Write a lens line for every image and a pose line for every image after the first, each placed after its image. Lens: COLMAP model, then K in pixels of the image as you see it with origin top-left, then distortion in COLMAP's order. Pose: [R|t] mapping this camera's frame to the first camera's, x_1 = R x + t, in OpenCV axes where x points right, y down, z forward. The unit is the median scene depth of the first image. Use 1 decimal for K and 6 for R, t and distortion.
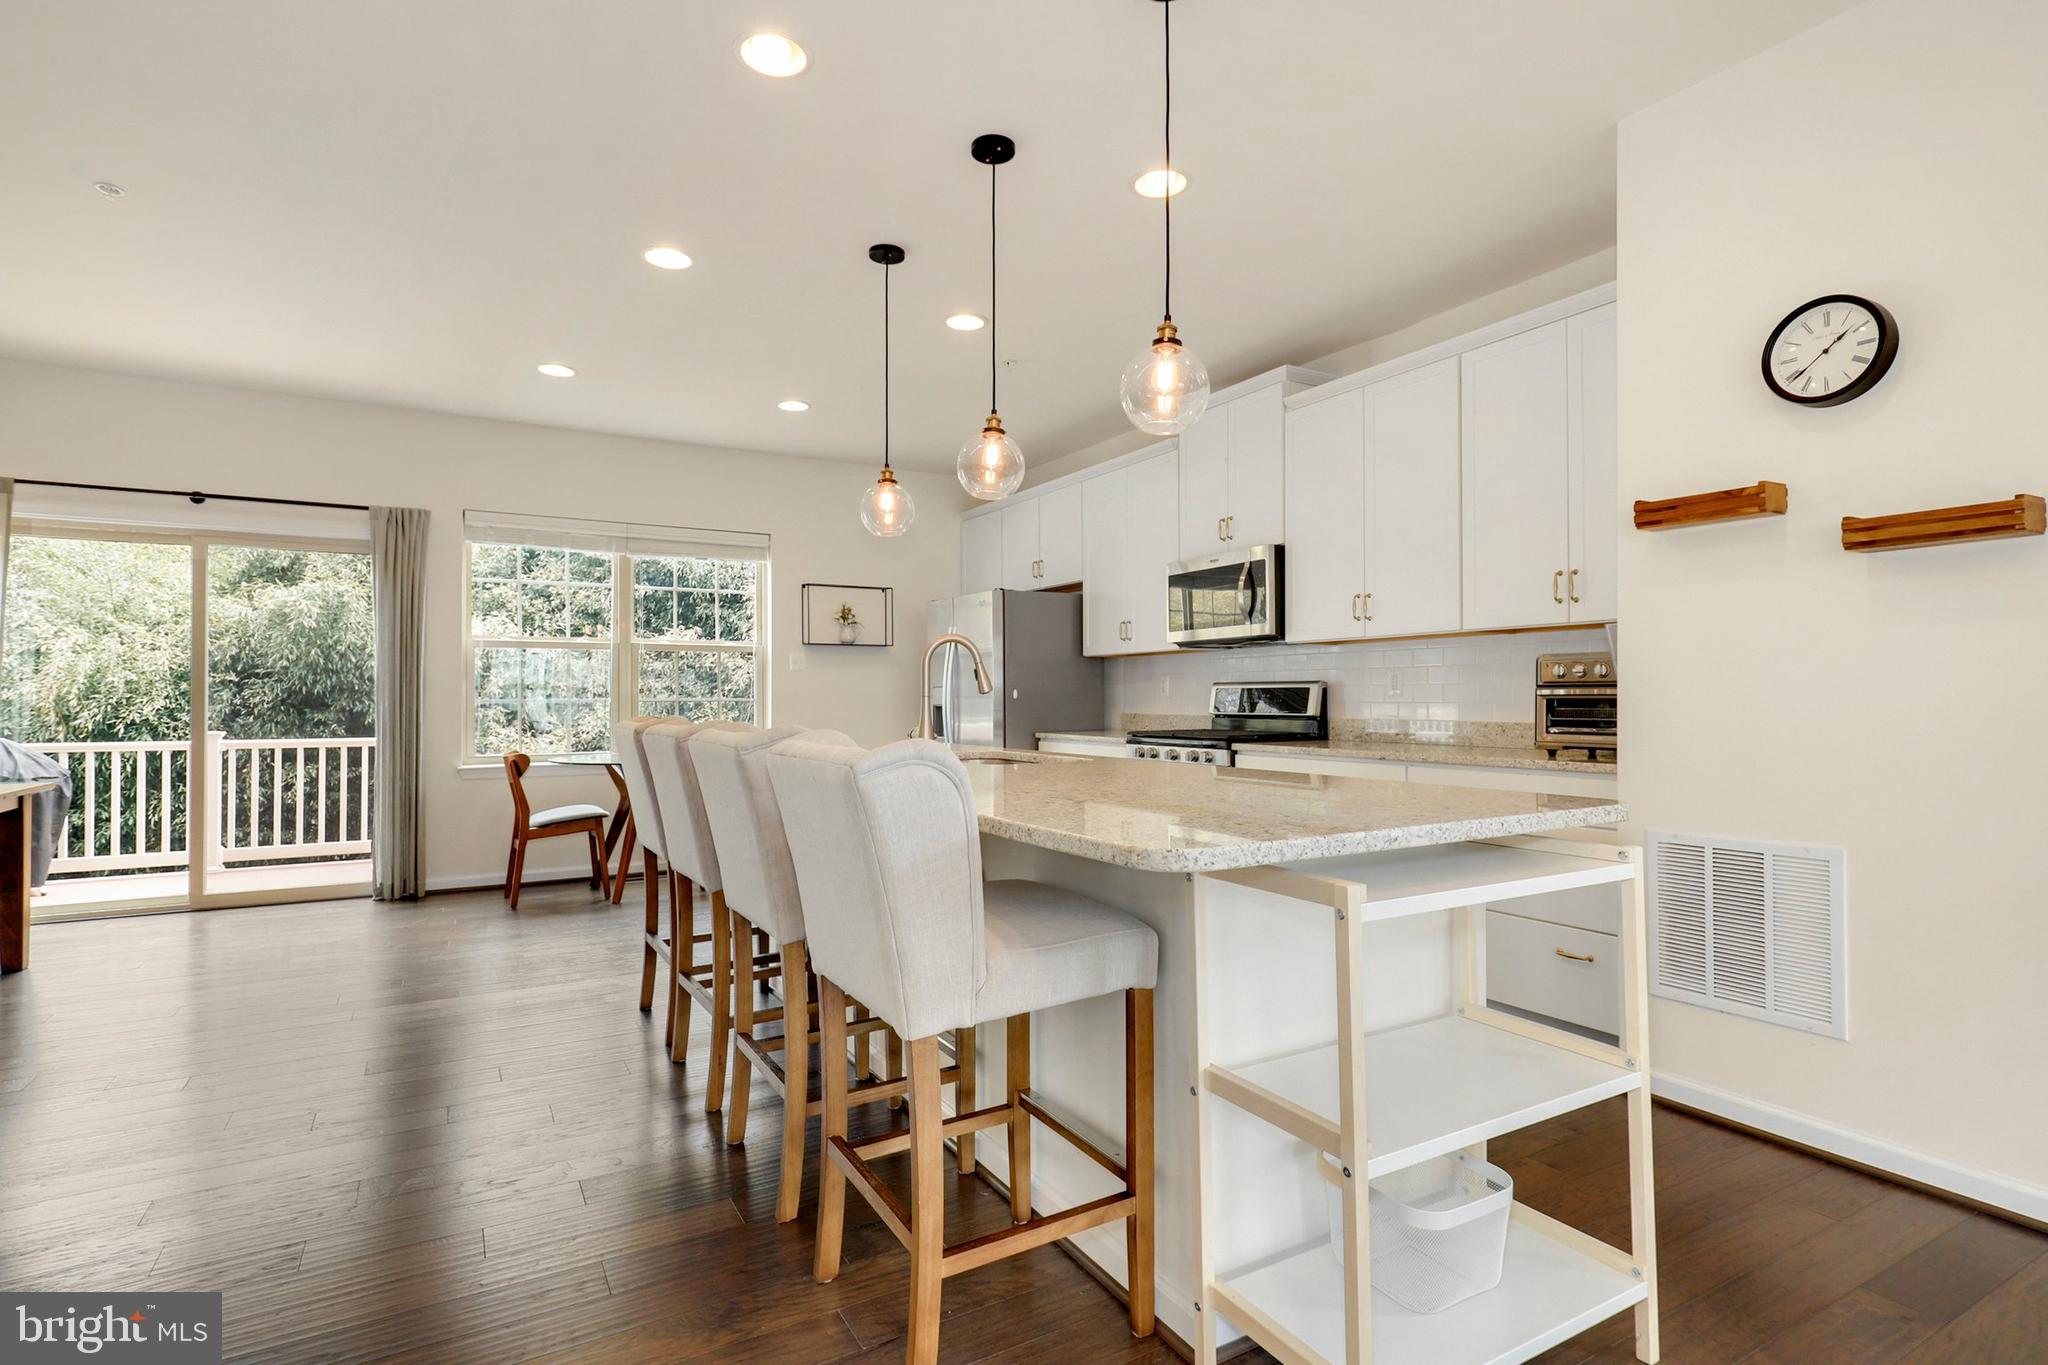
lens RADIAL K [[995.3, 0, 1054.3], [0, 995.3, 674.6], [0, 0, 1]] dist [-0.000295, -0.000801]
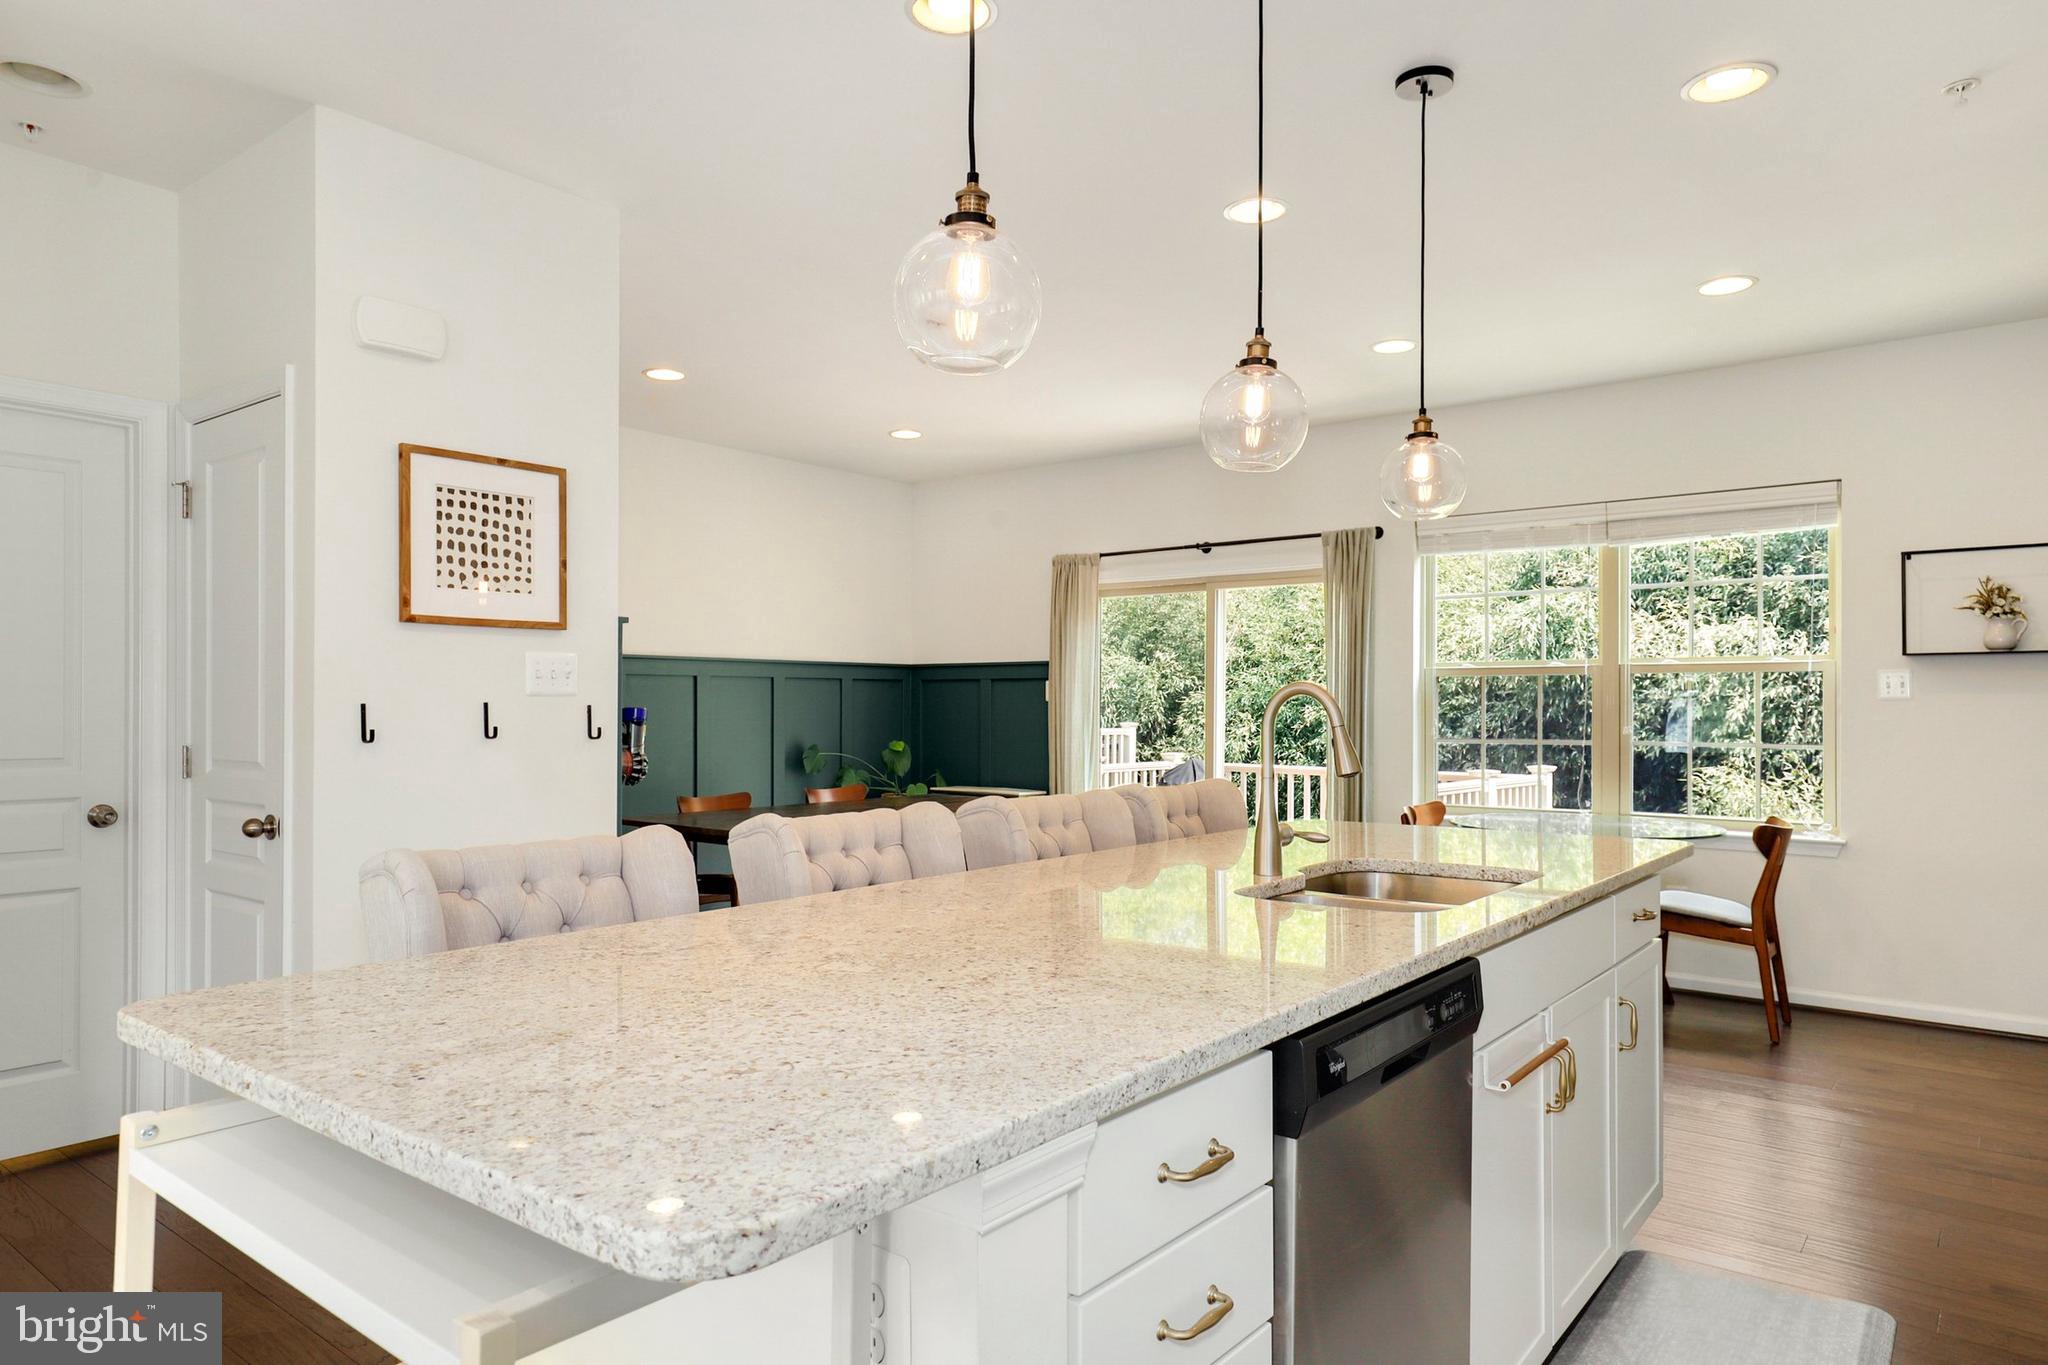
lens RADIAL K [[1259.1, 0, 1034.8], [0, 1259.1, 694.2], [0, 0, 1]] dist [0.001648, 0.001134]
pose [[0.350007, -0.003997, -0.936739, 0.264750], [0.016025, 0.999870, 0.001721, -0.016397], [0.936610, -0.015613, 0.350025, 0.245787]]
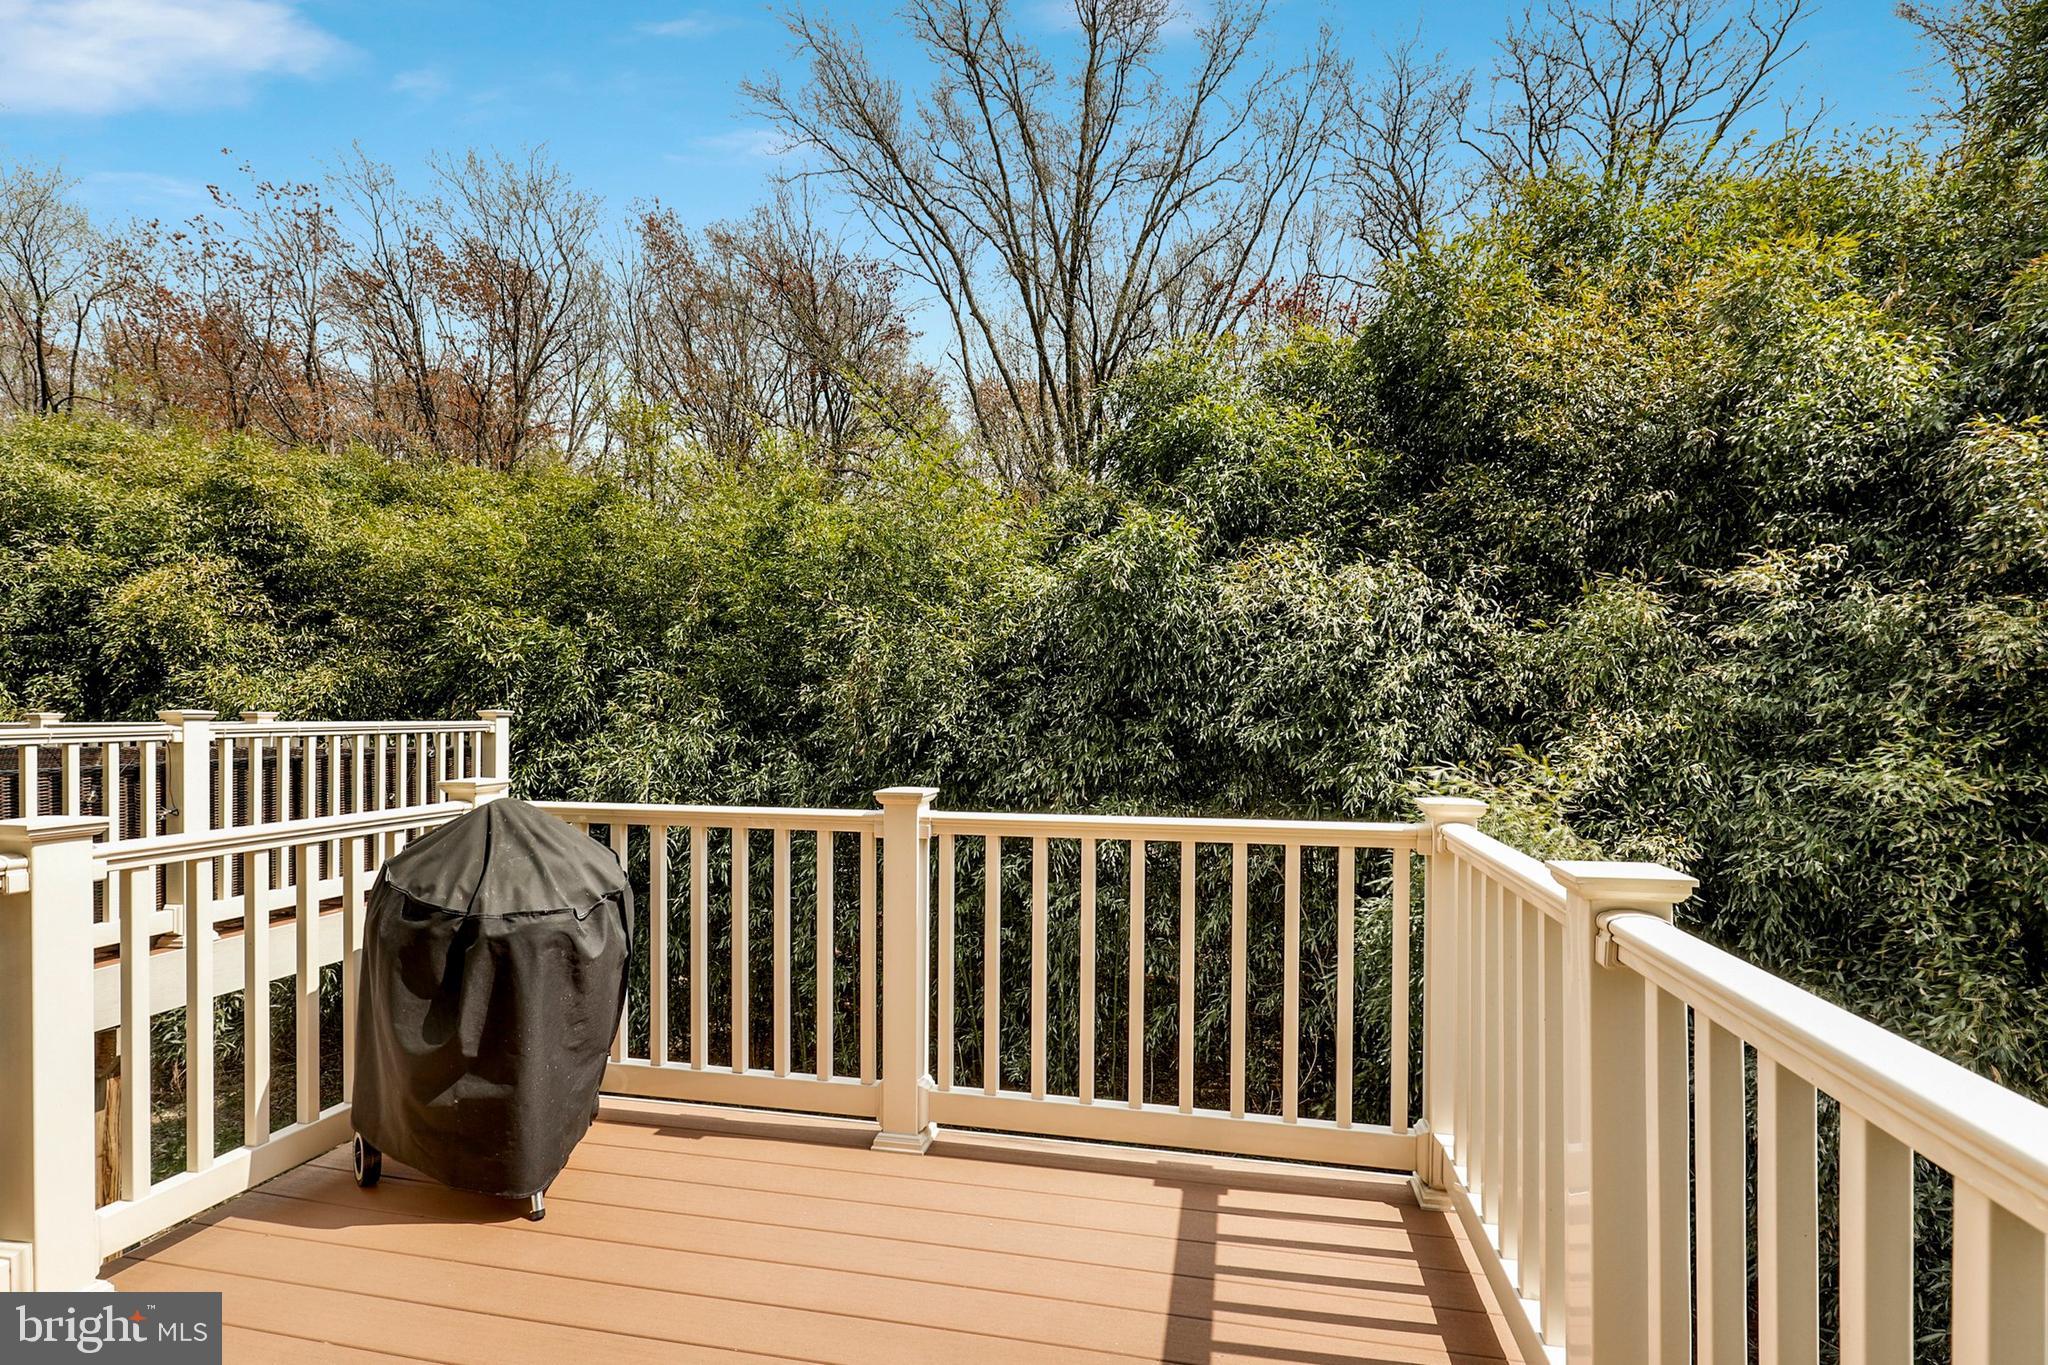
lens RADIAL K [[995.3, 0, 1023.9], [0, 995.3, 687.1], [0, 0, 1]] dist [-0.000295, -0.000801]
pose [[0.711822, -0.004115, -0.702348, -0.515738], [0.017581, 0.999774, 0.011961, 0.005756], [0.702140, -0.020862, 0.711733, 0.746266]]
